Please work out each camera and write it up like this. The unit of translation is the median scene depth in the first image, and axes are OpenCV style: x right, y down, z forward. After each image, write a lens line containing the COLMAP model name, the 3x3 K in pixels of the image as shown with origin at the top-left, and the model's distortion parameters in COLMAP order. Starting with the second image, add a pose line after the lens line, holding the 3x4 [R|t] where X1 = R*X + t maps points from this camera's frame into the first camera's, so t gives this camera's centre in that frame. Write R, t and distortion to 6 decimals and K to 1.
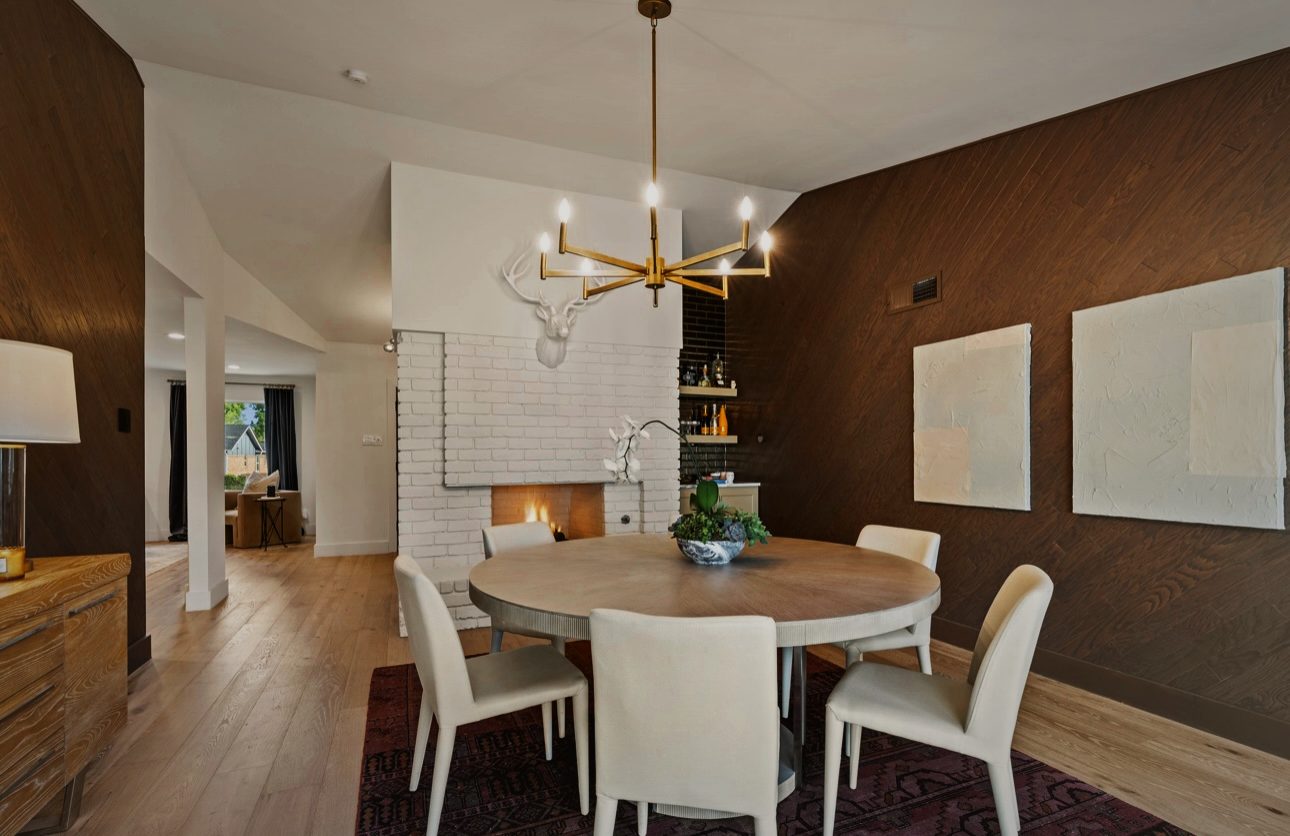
lens RADIAL K [[589.3, 0, 647.2], [0, 589.3, 449.2], [0, 0, 1]] dist [0.000974, 0.000055]
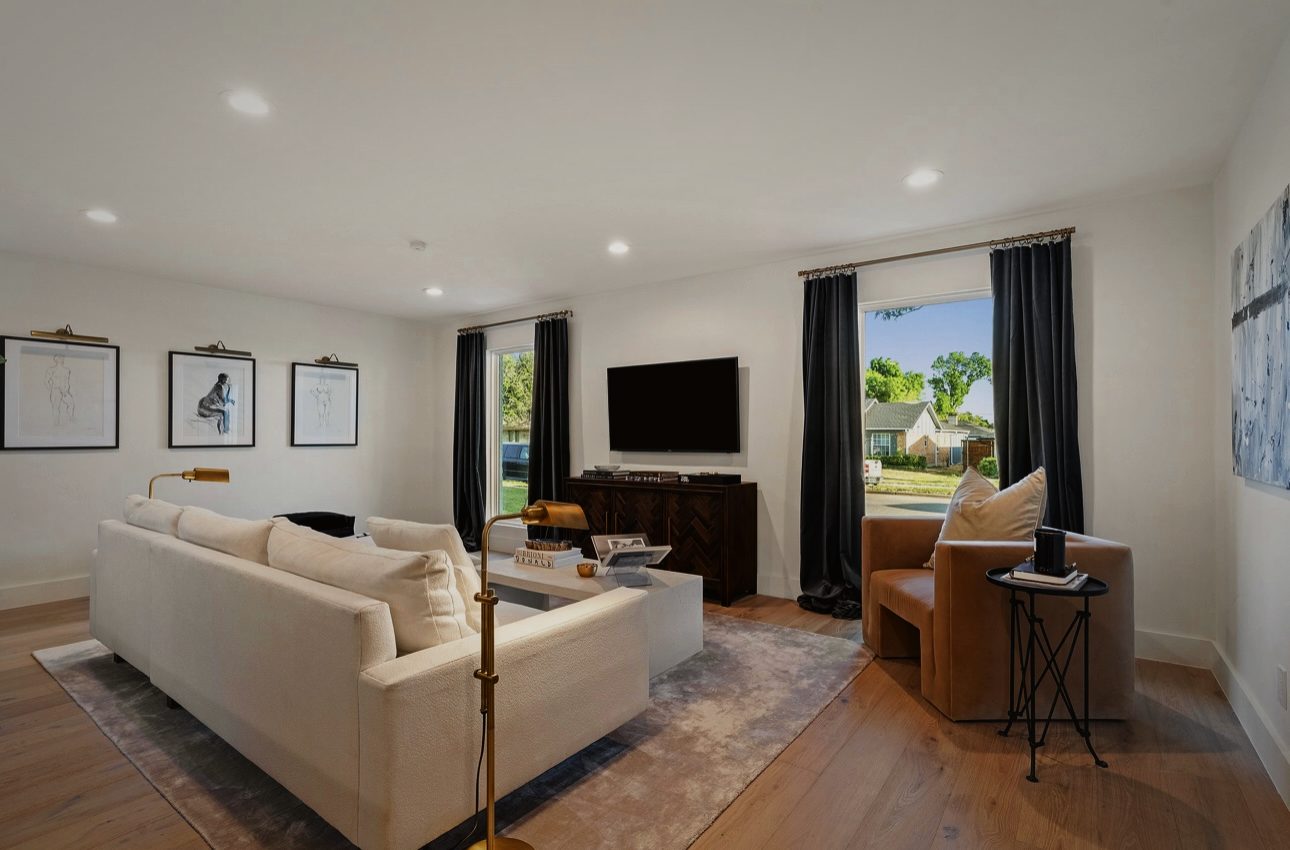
lens RADIAL K [[590.8, 0, 645.0], [0, 590.8, 425.0], [0, 0, 1]] dist [-0.000092, -0.000007]
pose [[0.507450, -0.009342, -0.861630, -0.197002], [0.001229, 0.999948, -0.010118, 0.005601], [0.861680, 0.004076, 0.507435, 0.277867]]
